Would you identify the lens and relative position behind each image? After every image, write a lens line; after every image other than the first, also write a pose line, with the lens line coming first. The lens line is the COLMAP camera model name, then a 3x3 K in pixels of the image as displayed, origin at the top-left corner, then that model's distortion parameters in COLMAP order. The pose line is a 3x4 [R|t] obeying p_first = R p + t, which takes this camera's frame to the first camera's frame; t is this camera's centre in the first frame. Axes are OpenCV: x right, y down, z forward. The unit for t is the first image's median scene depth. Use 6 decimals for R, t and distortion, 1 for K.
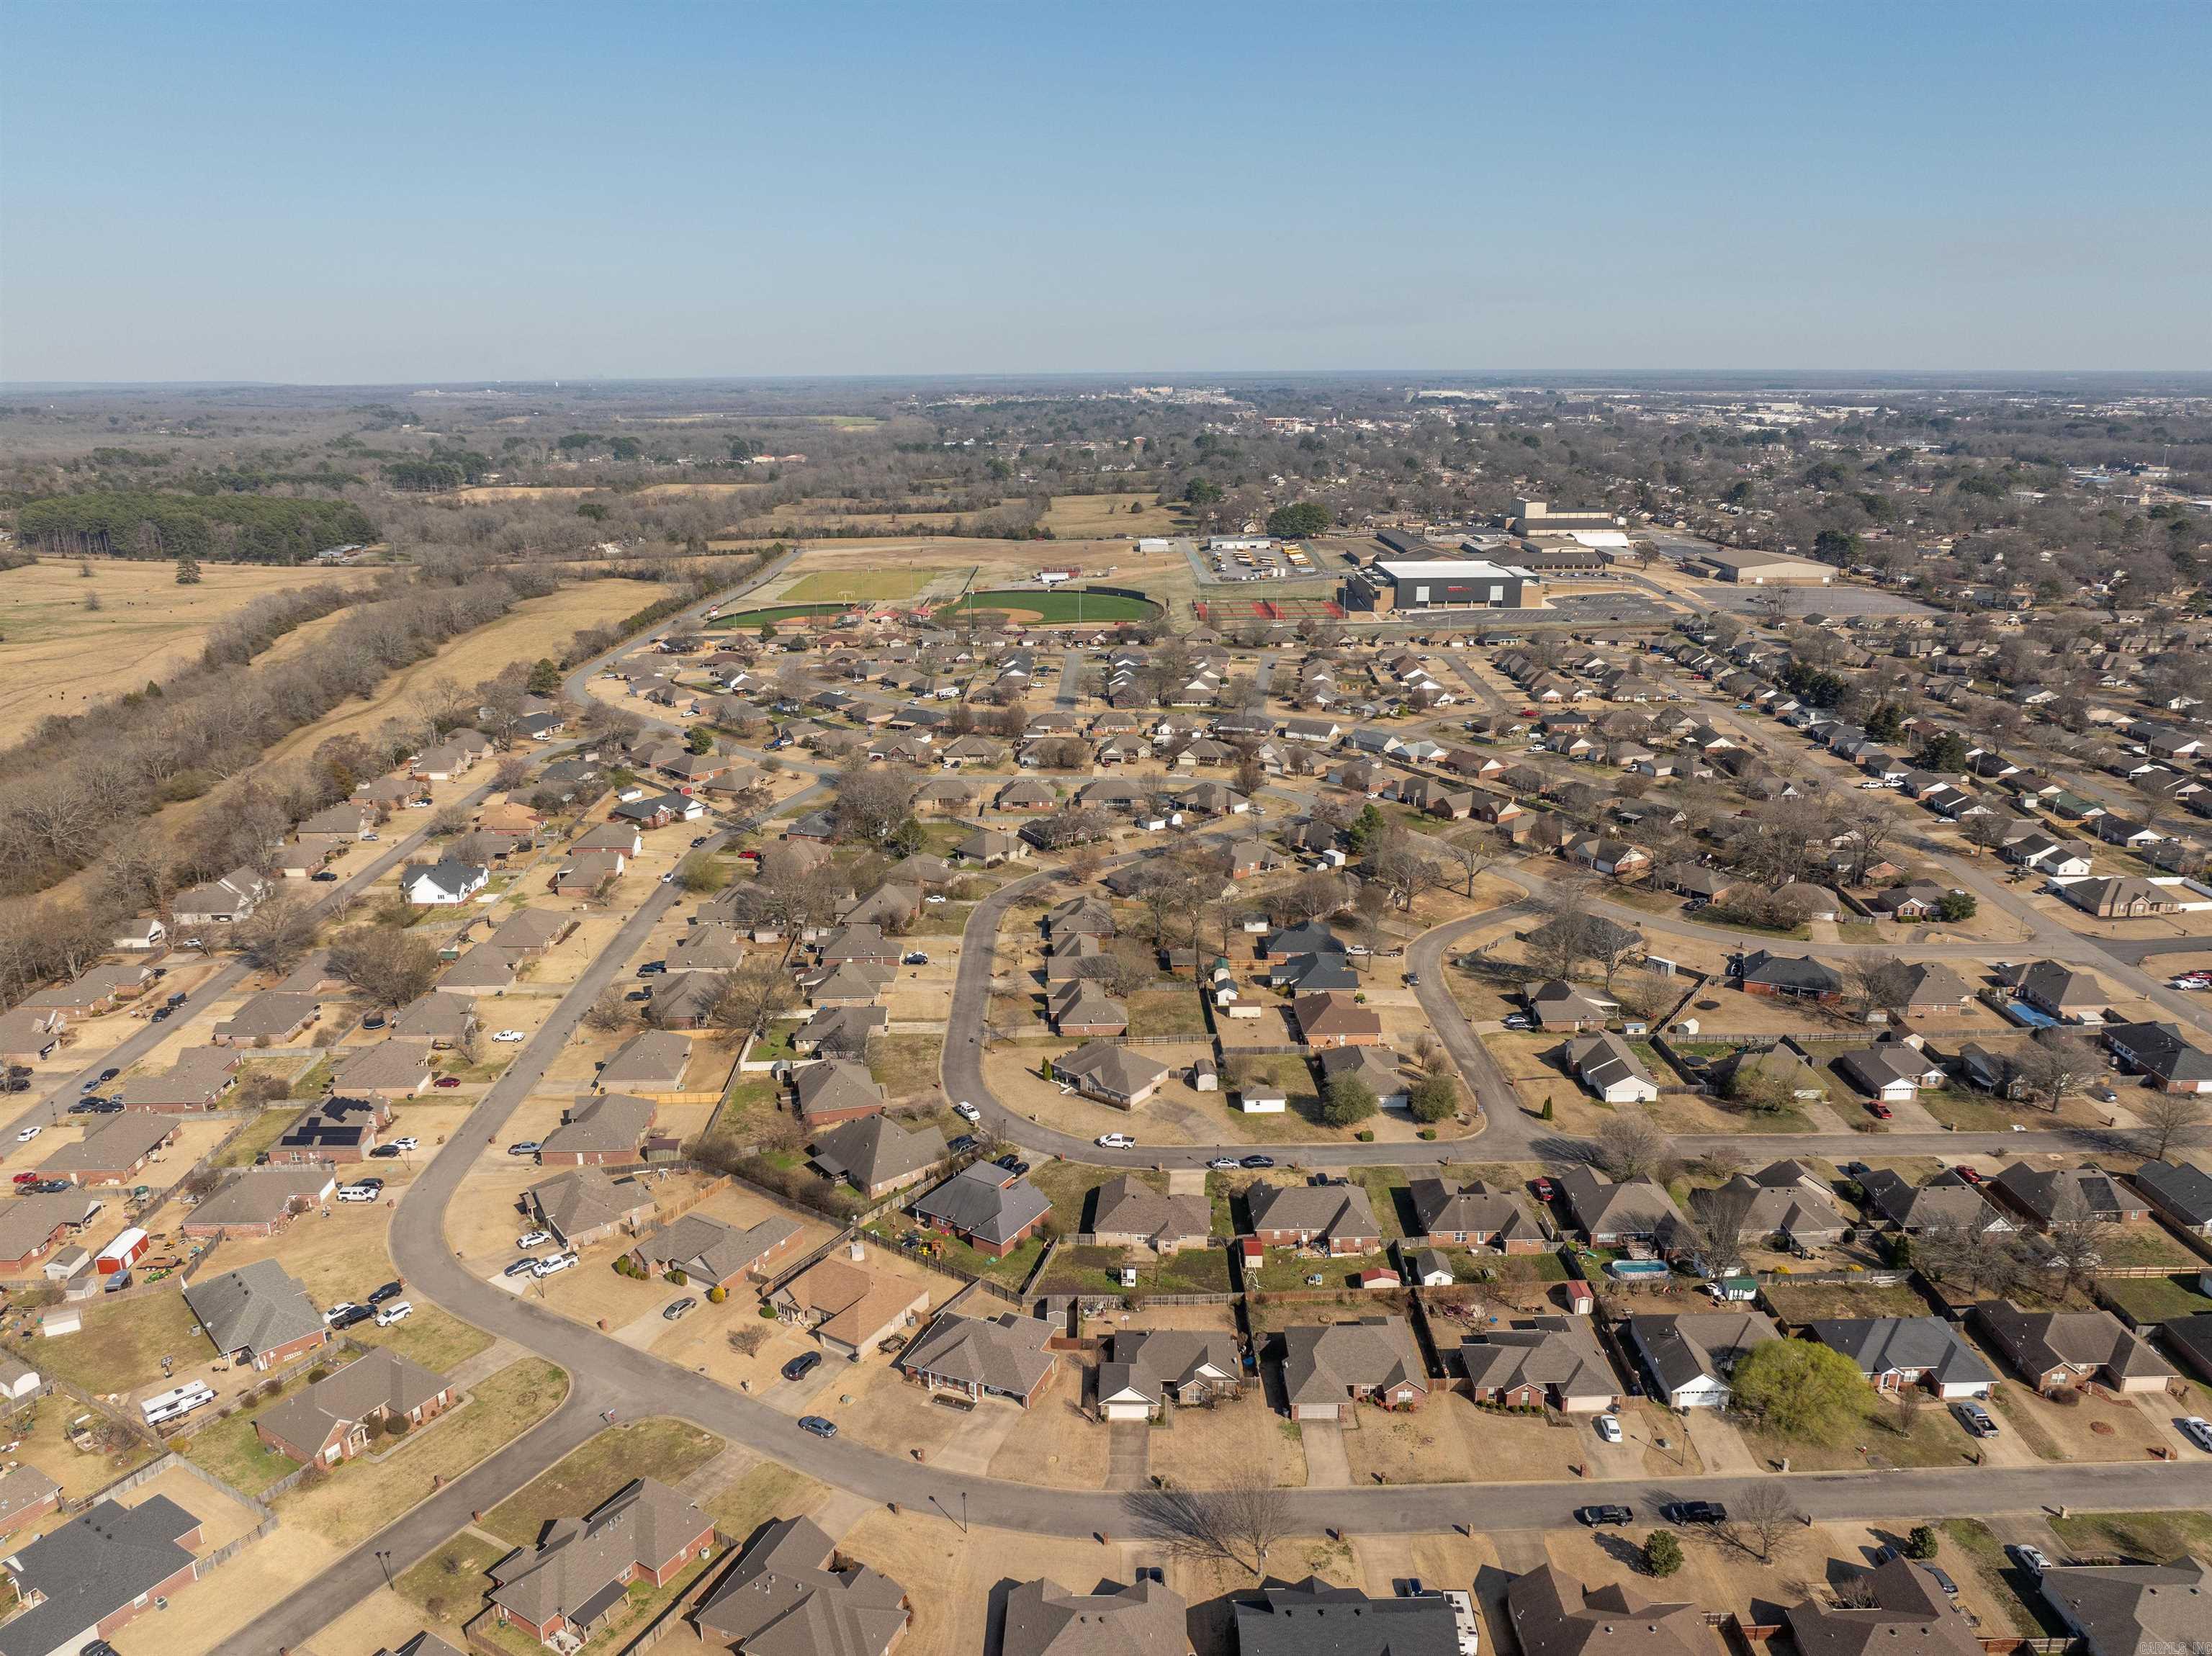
lens RADIAL K [[1560.1, 0, 1111.2], [0, 1560.1, 825.2], [0, 0, 1]] dist [-0.035737, 0.002086]
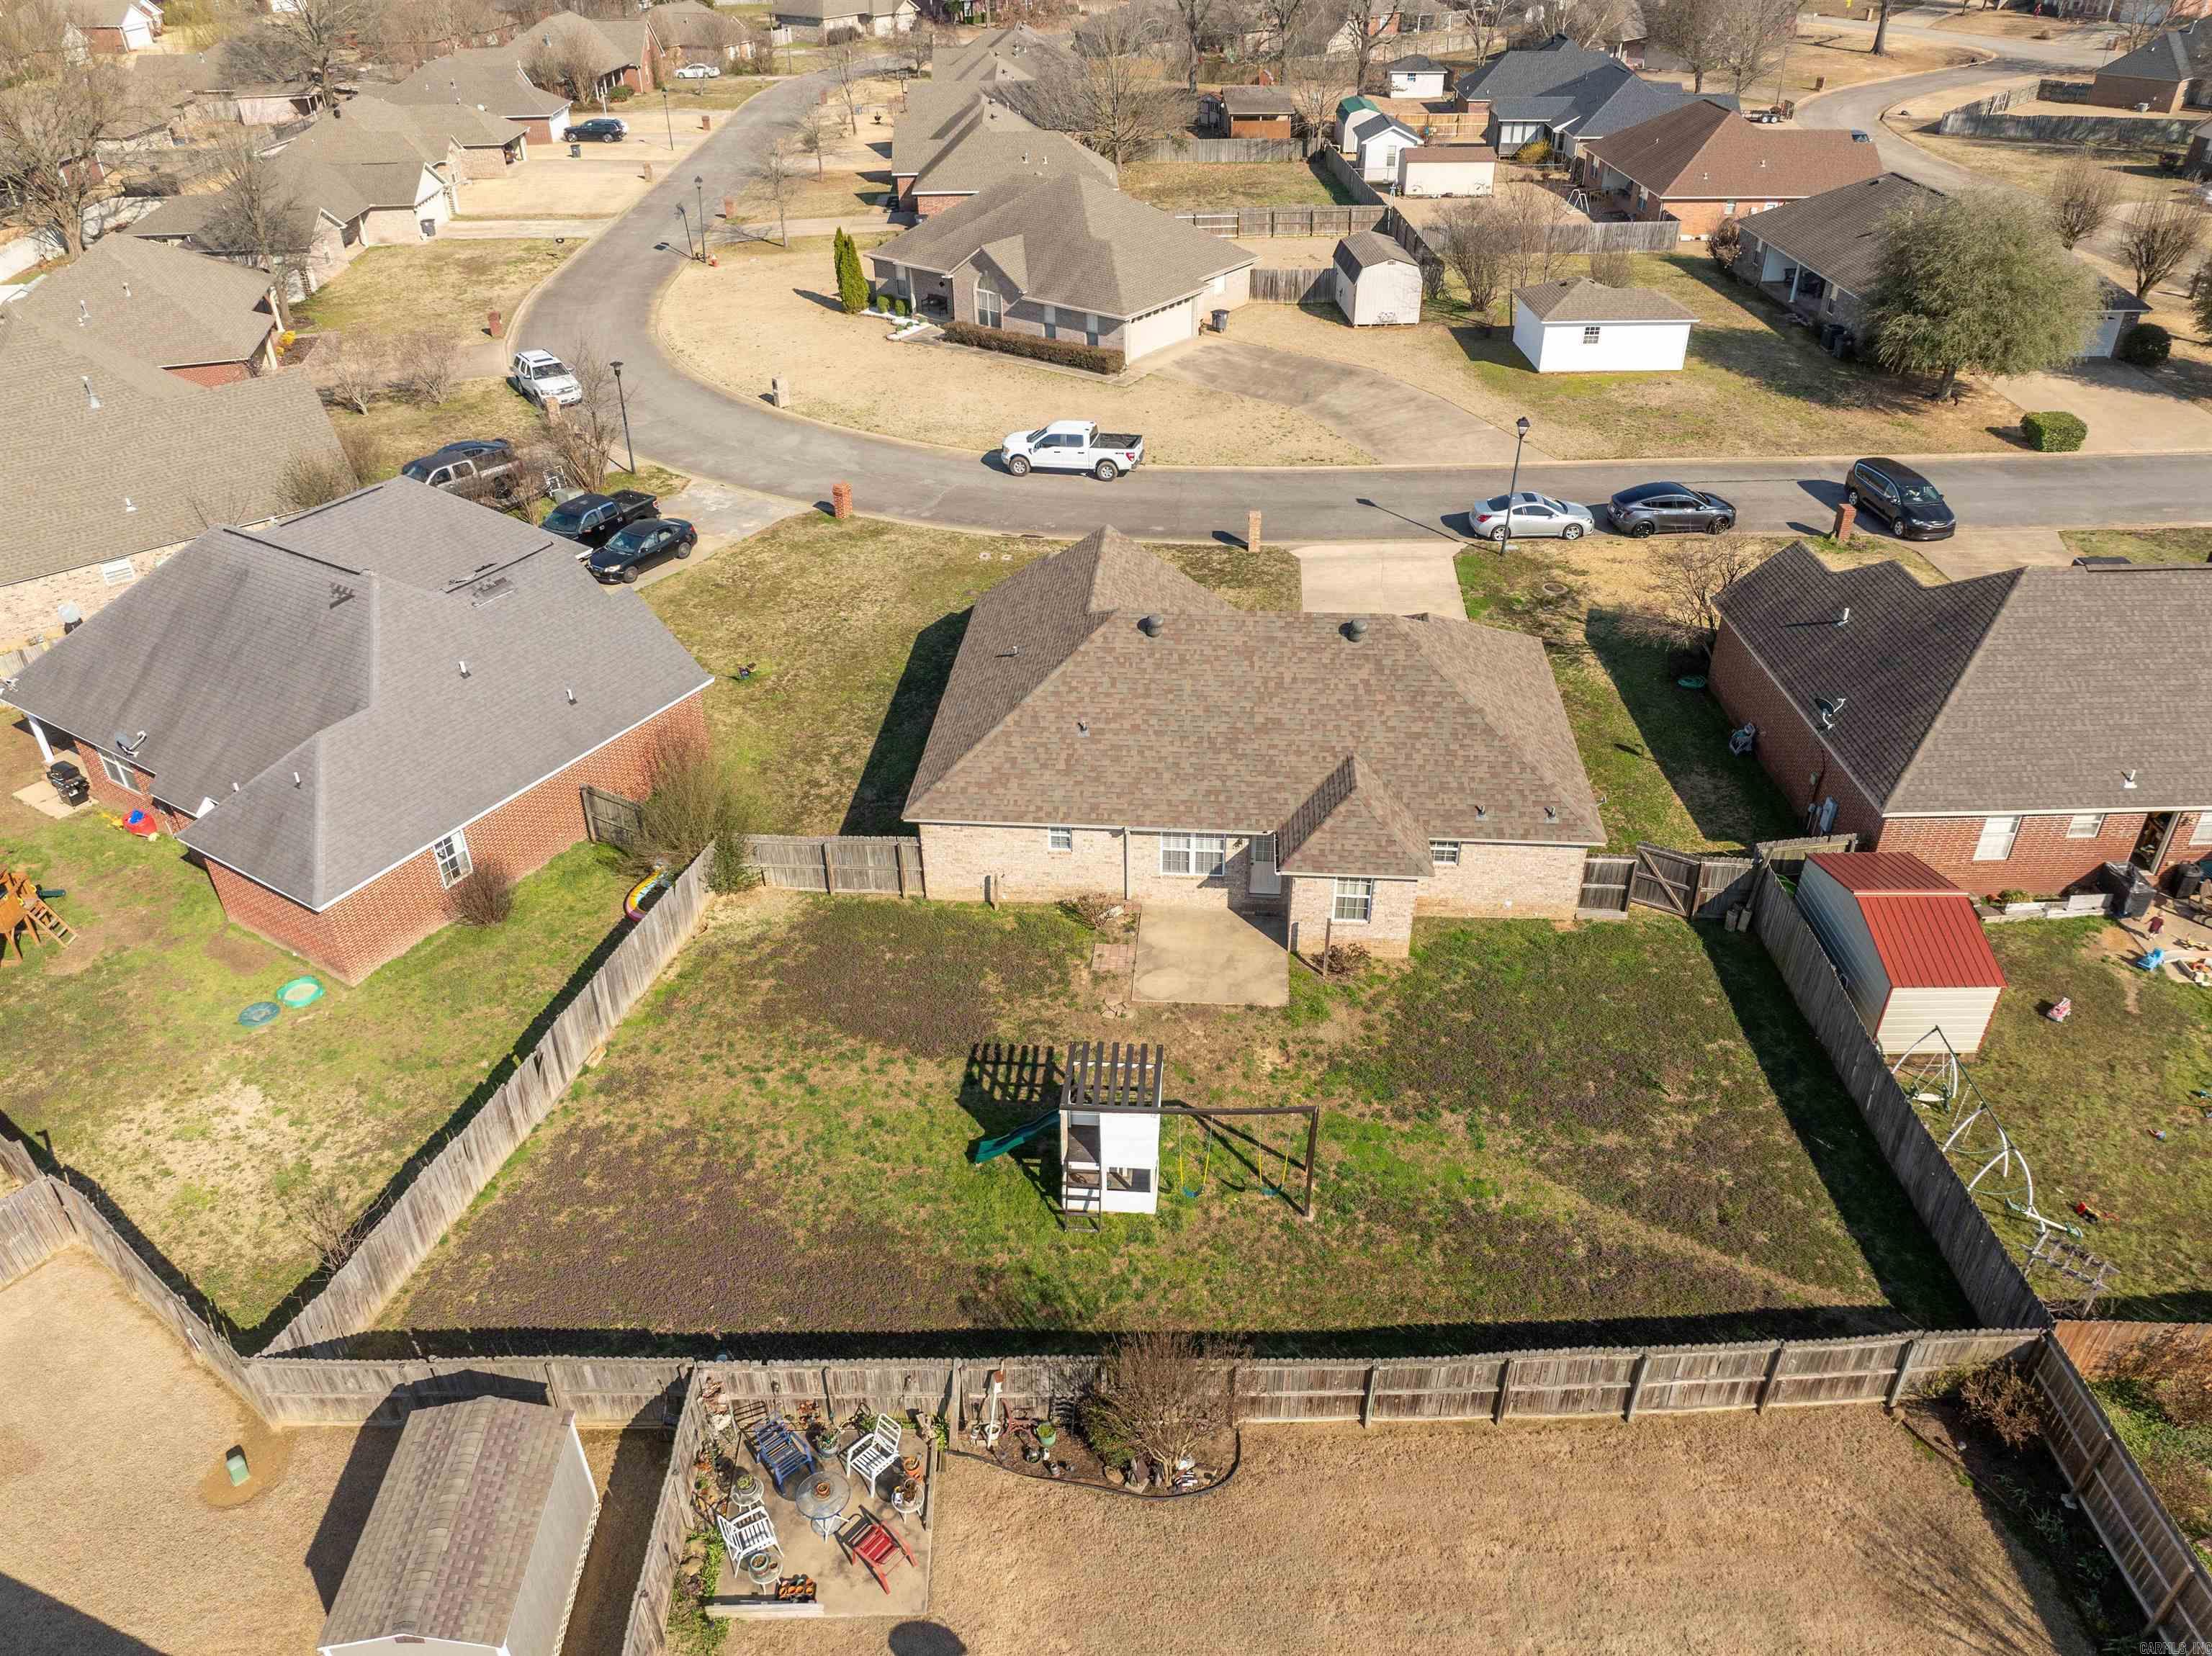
lens RADIAL K [[1560.1, 0, 1110.0], [0, 1560.1, 829.8], [0, 0, 1]] dist [-0.035737, 0.002086]
pose [[0.999990, -0.001920, 0.003917, 0.009220], [0.000689, 0.956187, 0.292755, 0.195493], [-0.004307, -0.292749, 0.956180, 0.771575]]
